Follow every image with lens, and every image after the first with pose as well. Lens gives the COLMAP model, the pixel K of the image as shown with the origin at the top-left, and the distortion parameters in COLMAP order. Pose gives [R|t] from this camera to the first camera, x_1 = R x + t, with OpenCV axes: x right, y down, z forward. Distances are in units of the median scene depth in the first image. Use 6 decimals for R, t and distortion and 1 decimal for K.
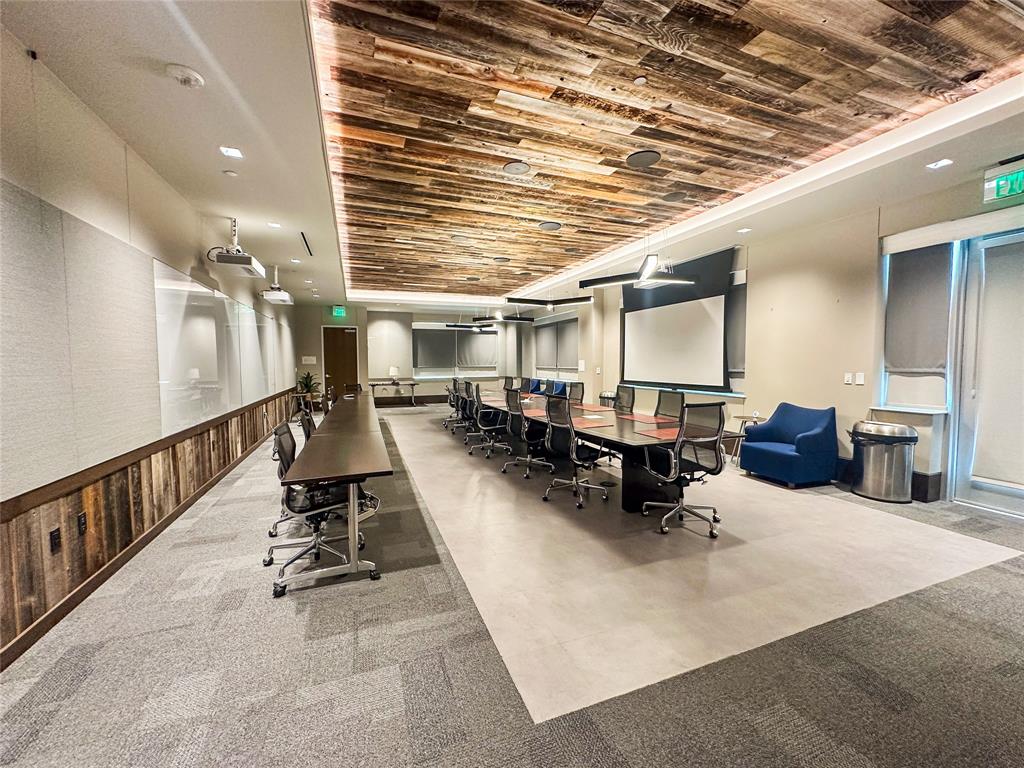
lens RADIAL K [[408.3, 0, 512.0], [0, 408.3, 384.0], [0, 0, 1]] dist [-0.001578, -0.000309]
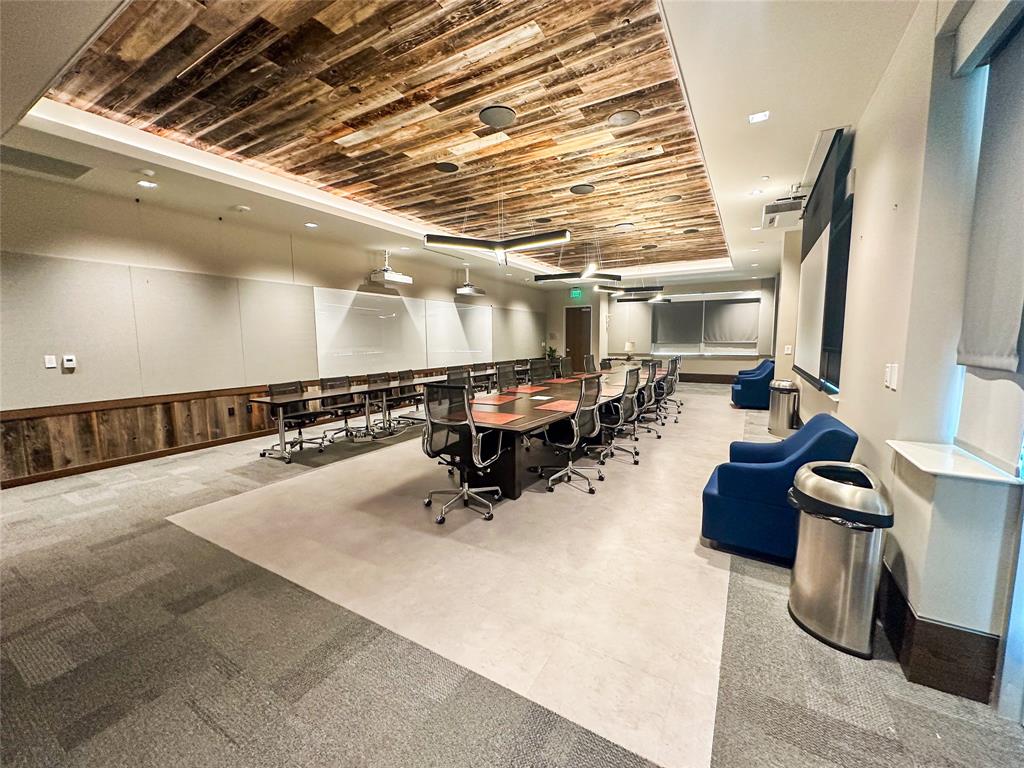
lens RADIAL K [[408.3, 0, 512.0], [0, 408.3, 384.0], [0, 0, 1]] dist [-0.001578, -0.000309]
pose [[0.625190, 0.084393, -0.775896, 1.083314], [-0.036260, 0.996204, 0.079138, -0.029344], [0.779630, -0.021342, 0.625877, 0.436930]]
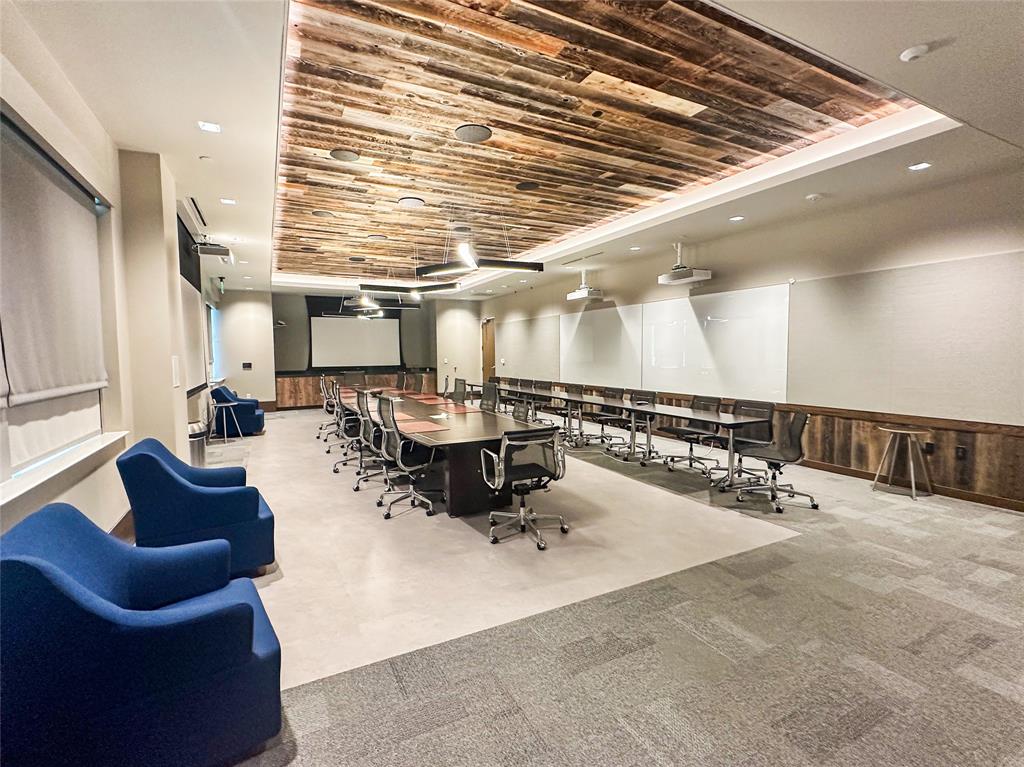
lens RADIAL K [[518.6, 0, 512.0], [0, 518.6, 383.5], [0, 0, 1]] dist [0.116186, 0.000068]
pose [[-0.997315, 0.010790, -0.072432, -0.243096], [0.002712, 0.993849, 0.110708, -0.203887], [0.073181, 0.110214, -0.991210, 3.705334]]
